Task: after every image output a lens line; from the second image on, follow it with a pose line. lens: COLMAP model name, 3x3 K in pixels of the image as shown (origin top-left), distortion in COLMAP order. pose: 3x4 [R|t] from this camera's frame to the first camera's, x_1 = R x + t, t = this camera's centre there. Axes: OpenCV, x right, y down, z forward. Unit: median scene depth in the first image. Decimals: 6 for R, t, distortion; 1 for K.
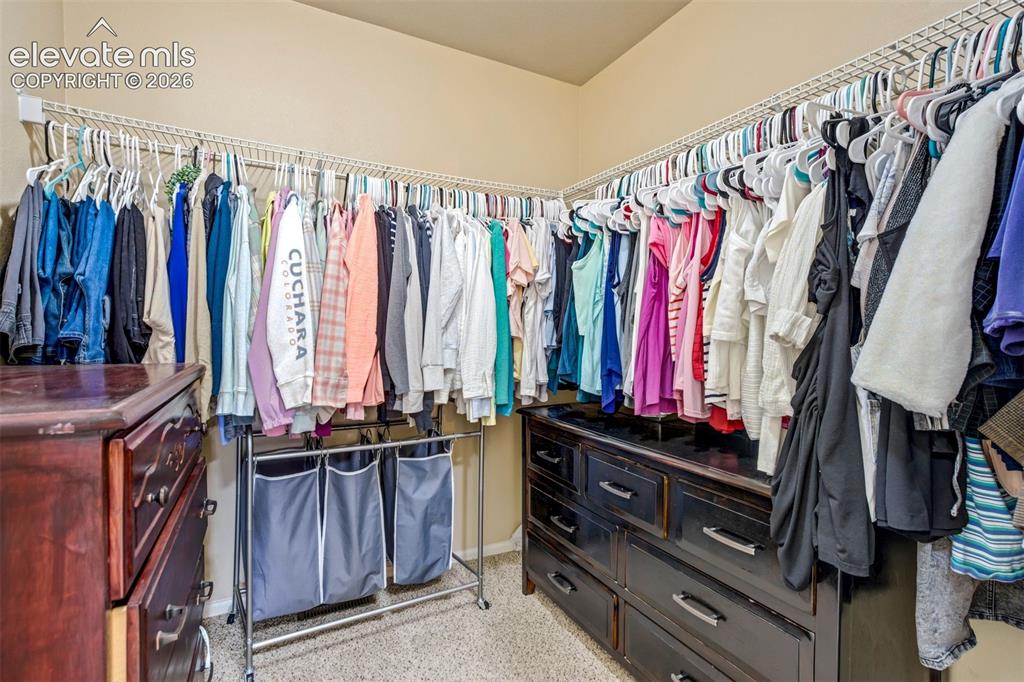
lens RADIAL K [[475.8, 0, 512.4], [0, 475.8, 337.2], [0, 0, 1]] dist [-0.039149, 0.017346]
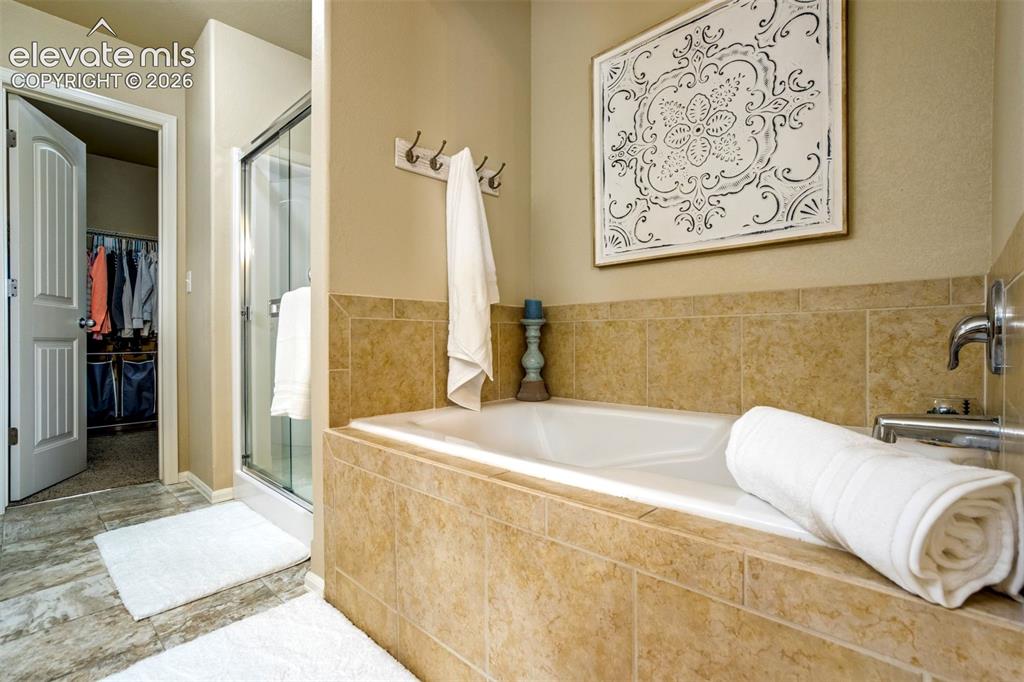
lens RADIAL K [[473.4, 0, 517.5], [0, 473.4, 350.6], [0, 0, 1]] dist [-0.031238, 0.015997]
pose [[0.944343, -0.011761, 0.328753, 0.895060], [0.011234, 0.999931, 0.003504, 0.240072], [-0.328772, 0.000384, 0.944409, -1.927771]]
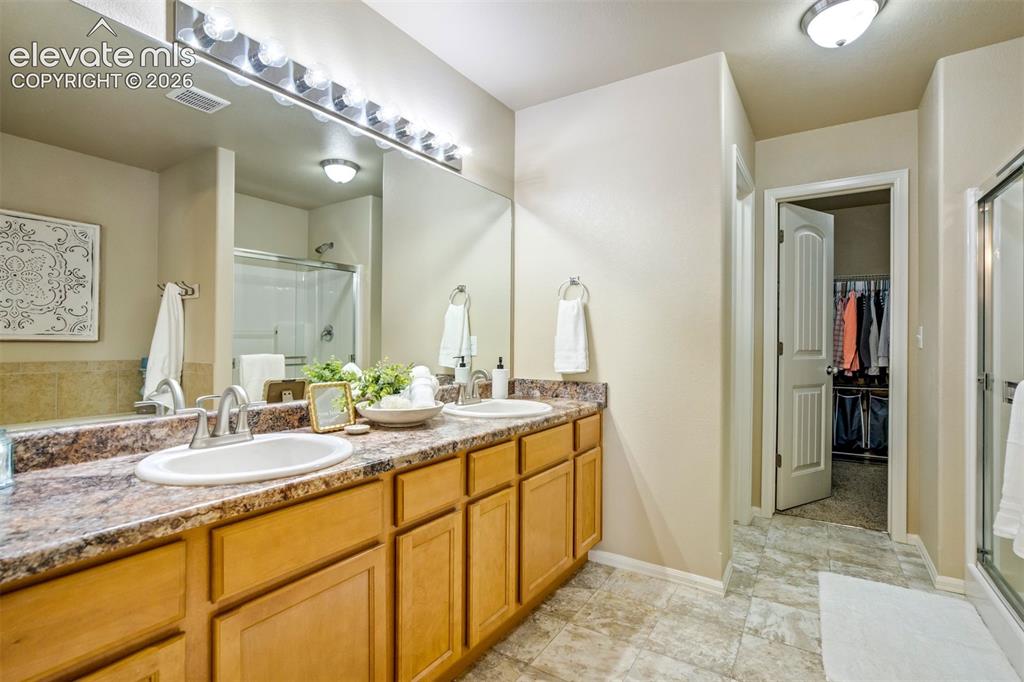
lens RADIAL K [[475.8, 0, 512.4], [0, 475.8, 337.2], [0, 0, 1]] dist [-0.039149, 0.017346]
pose [[0.484648, -0.009601, -0.874657, 1.060770], [-0.011273, 0.999788, -0.017221, 0.019237], [0.874637, 0.018206, 0.484437, -1.946305]]
